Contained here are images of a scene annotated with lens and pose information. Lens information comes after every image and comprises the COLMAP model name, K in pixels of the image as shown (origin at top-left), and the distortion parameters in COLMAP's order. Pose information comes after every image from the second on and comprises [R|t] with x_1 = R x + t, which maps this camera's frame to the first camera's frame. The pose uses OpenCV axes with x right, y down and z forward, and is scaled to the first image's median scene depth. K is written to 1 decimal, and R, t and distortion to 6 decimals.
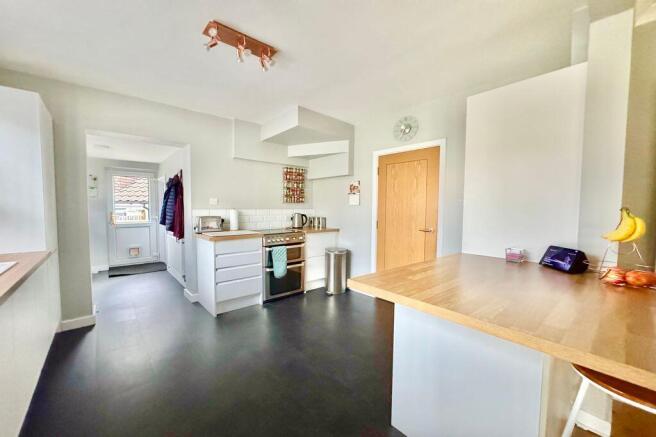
lens RADIAL K [[262.4, 0, 328.0], [0, 262.4, 218.5], [0, 0, 1]] dist [-0.000621, -0.000112]
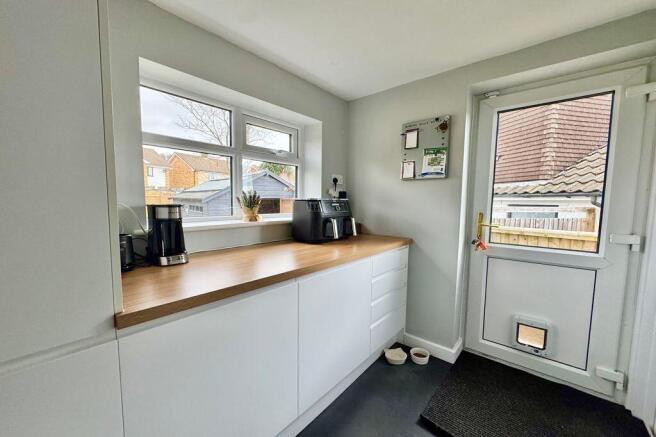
lens RADIAL K [[262.4, 0, 328.0], [0, 262.4, 218.5], [0, 0, 1]] dist [-0.000621, -0.000112]
pose [[0.150779, 0.059741, -0.986761, -0.297081], [-0.049826, 0.997363, 0.052770, -0.015446], [0.987311, 0.041210, 0.153358, 0.445931]]
